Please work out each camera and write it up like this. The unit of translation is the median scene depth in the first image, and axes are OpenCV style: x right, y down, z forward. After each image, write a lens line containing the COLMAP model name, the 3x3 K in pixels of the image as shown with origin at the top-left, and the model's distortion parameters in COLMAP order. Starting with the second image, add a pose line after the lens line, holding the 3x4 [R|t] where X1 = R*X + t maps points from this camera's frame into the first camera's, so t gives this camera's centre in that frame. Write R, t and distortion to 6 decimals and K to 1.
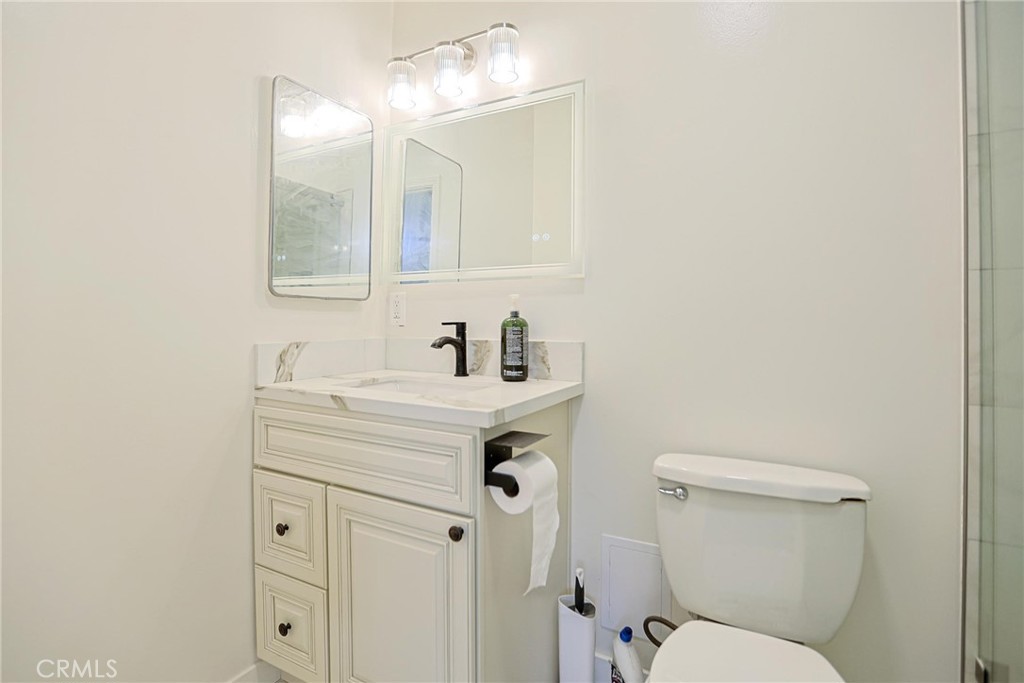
lens RADIAL K [[497.3, 0, 513.2], [0, 497.3, 330.1], [0, 0, 1]] dist [-0.061661, 0.028856]
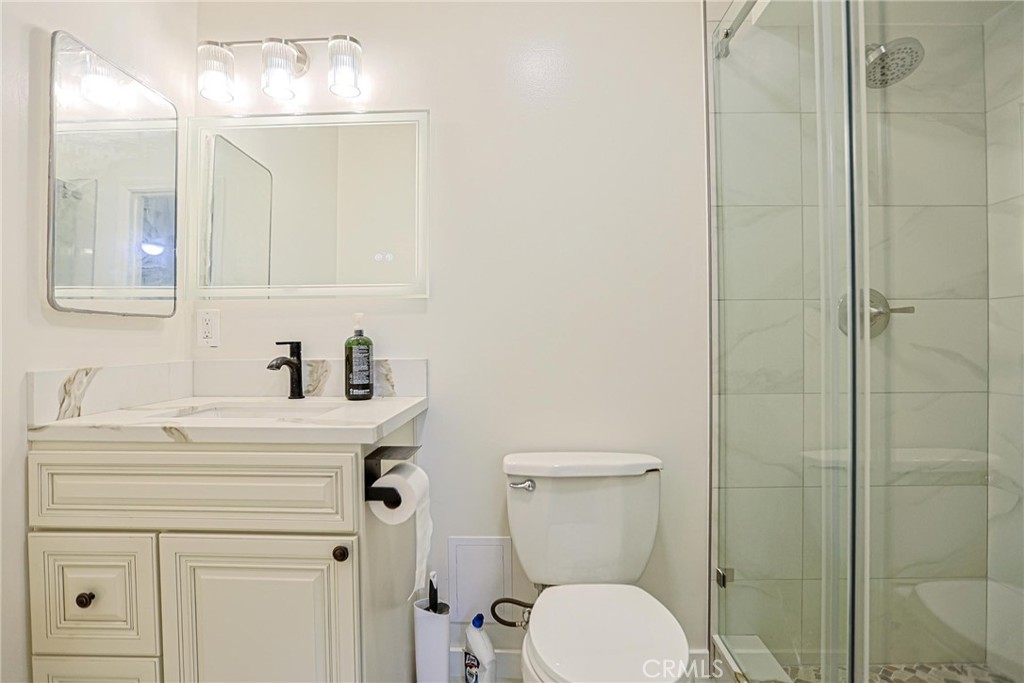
lens RADIAL K [[491.1, 0, 513.7], [0, 491.1, 357.9], [0, 0, 1]] dist [-0.044077, 0.011800]
pose [[0.891651, -0.024500, 0.452060, -0.174387], [0.018115, 0.999666, 0.018449, 0.006084], [-0.452361, -0.008261, 0.891797, -0.018252]]
